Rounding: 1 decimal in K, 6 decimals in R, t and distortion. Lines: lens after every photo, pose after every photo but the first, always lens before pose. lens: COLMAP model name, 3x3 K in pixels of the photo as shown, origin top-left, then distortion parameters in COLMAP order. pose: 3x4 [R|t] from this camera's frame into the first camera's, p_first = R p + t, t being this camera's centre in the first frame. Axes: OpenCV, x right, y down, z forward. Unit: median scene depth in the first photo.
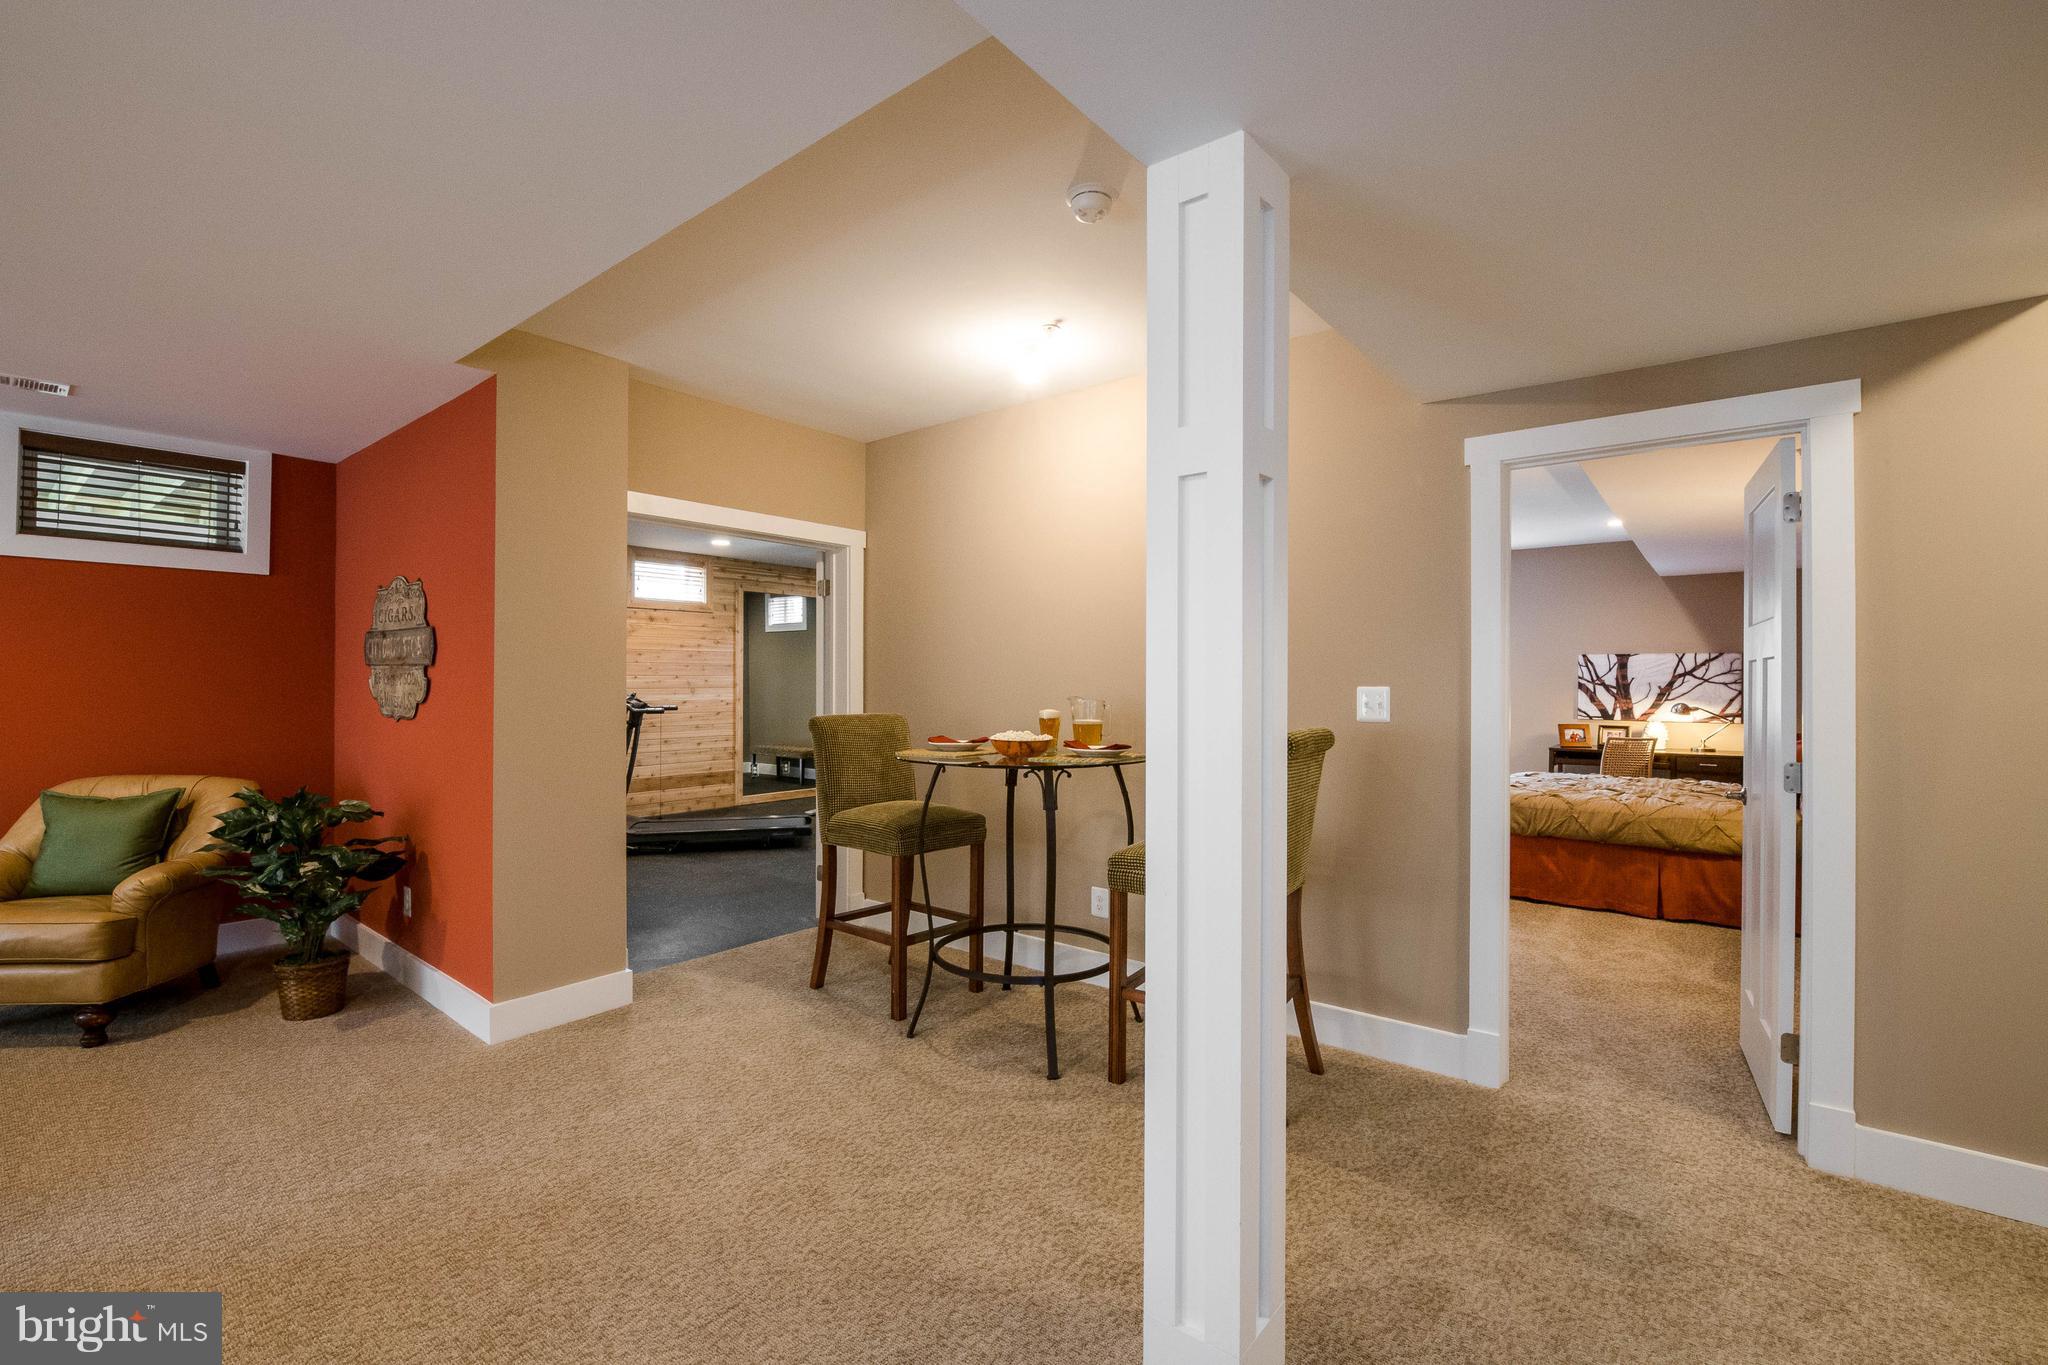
lens RADIAL K [[930.7, 0, 1025.8], [0, 930.7, 682.8], [0, 0, 1]] dist [-0.008162, -0.001792]
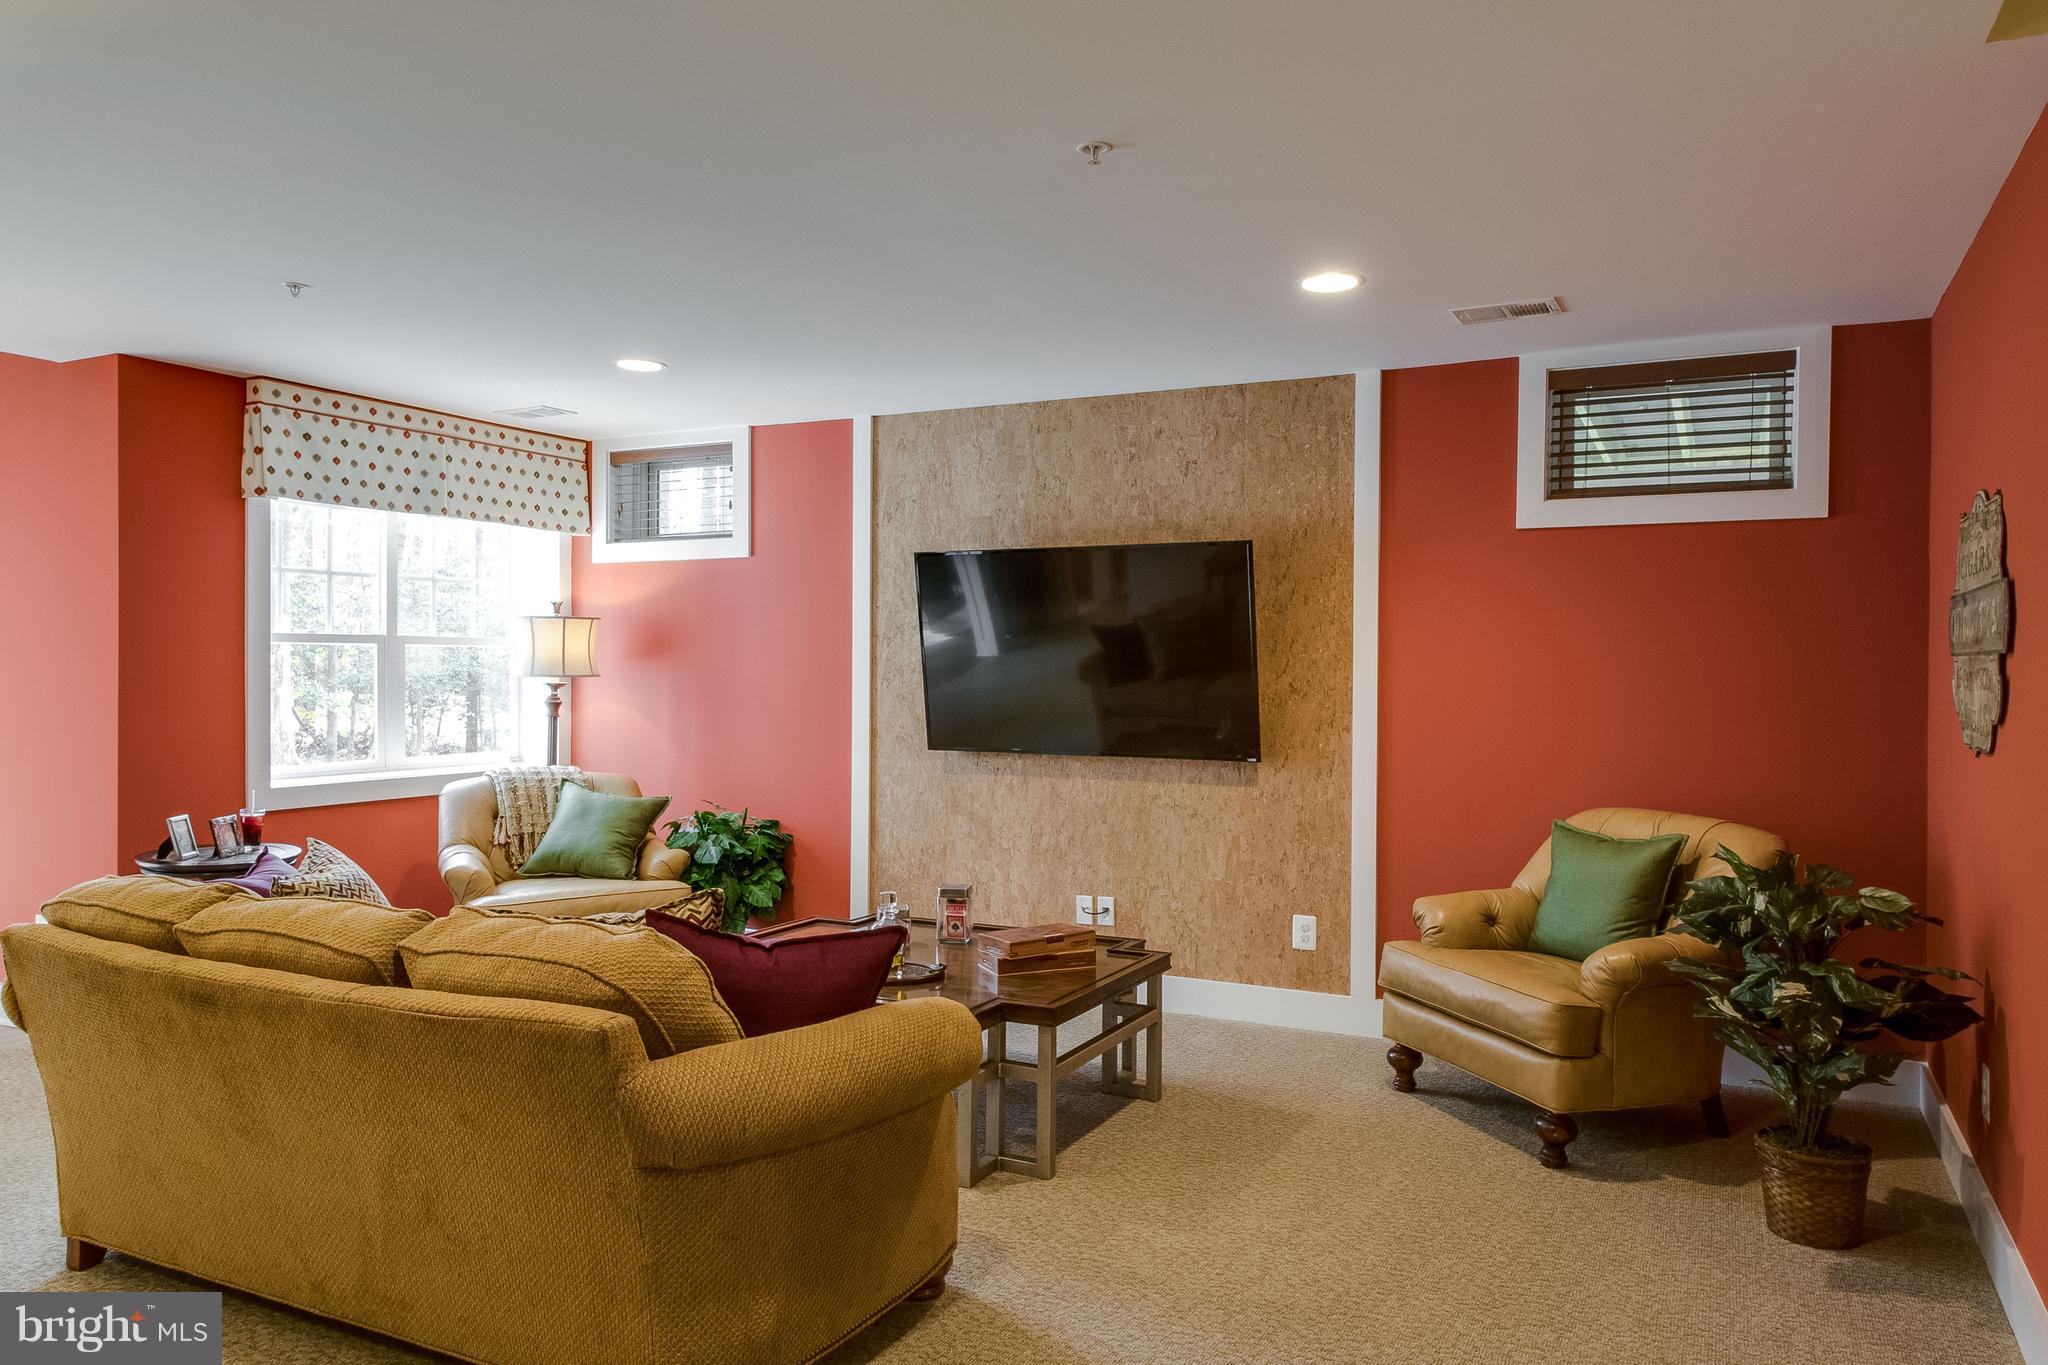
lens RADIAL K [[1391.4, 0, 1011.6], [0, 1391.4, 673.0], [0, 0, 1]] dist [0.012183, 0.001046]
pose [[0.222263, -0.001347, -0.974986, 0.001565], [-0.007612, 0.999966, -0.003117, -0.001165], [0.974957, 0.008114, 0.222245, 0.285116]]
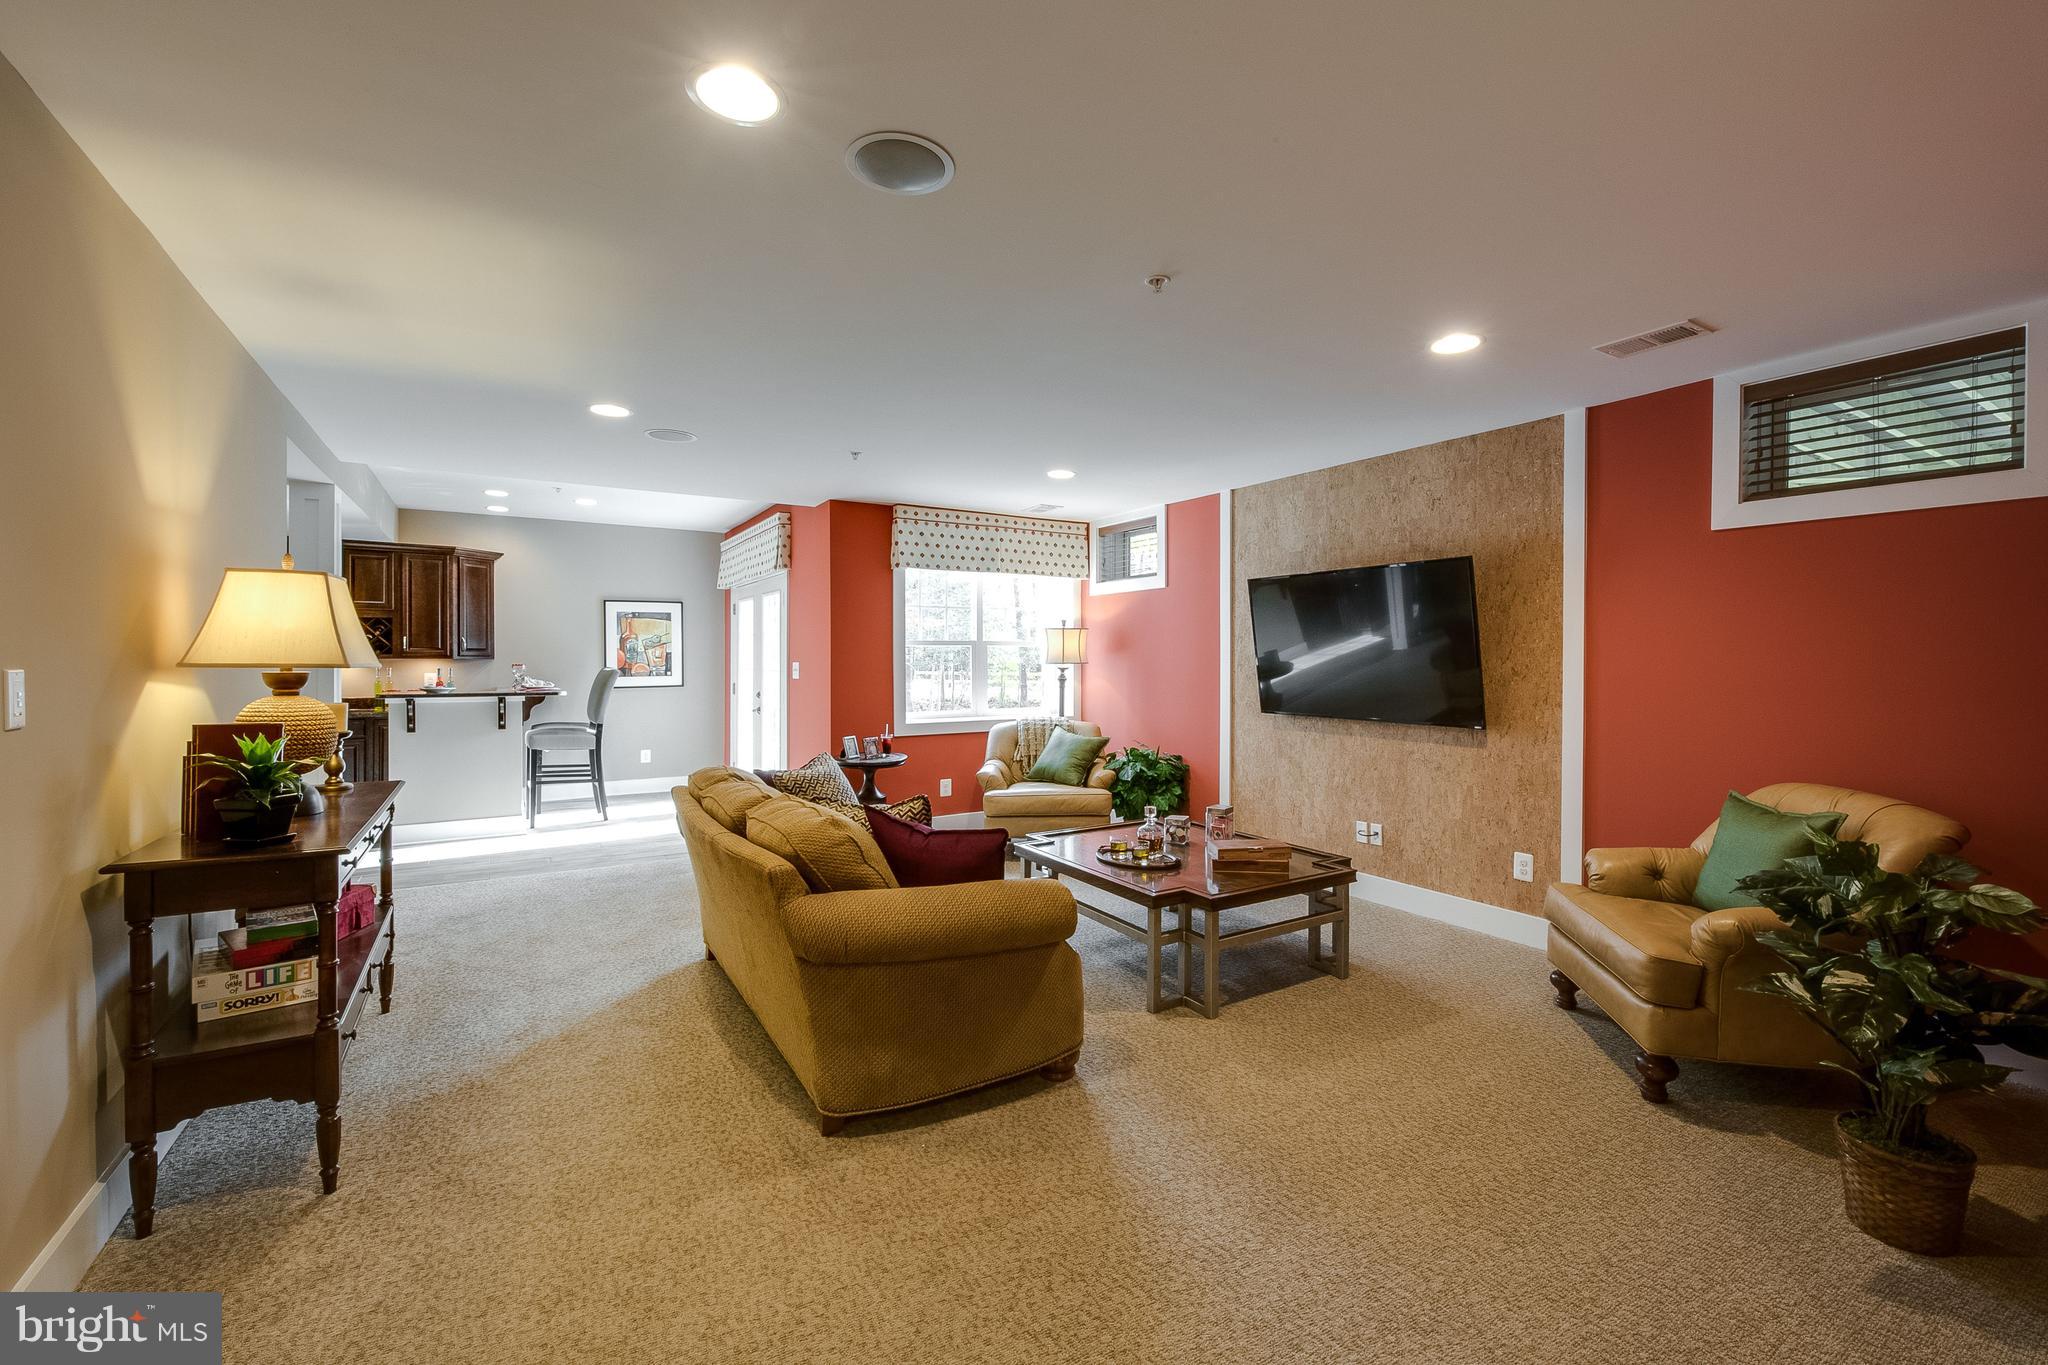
lens RADIAL K [[852.3, 0, 1014.9], [0, 852.3, 665.2], [0, 0, 1]] dist [-0.009854, -0.001804]
pose [[-0.308888, 0.002412, -0.951095, -0.092793], [-0.004704, 0.999981, 0.004064, -0.001696], [0.951087, 0.005729, -0.308871, 0.624198]]
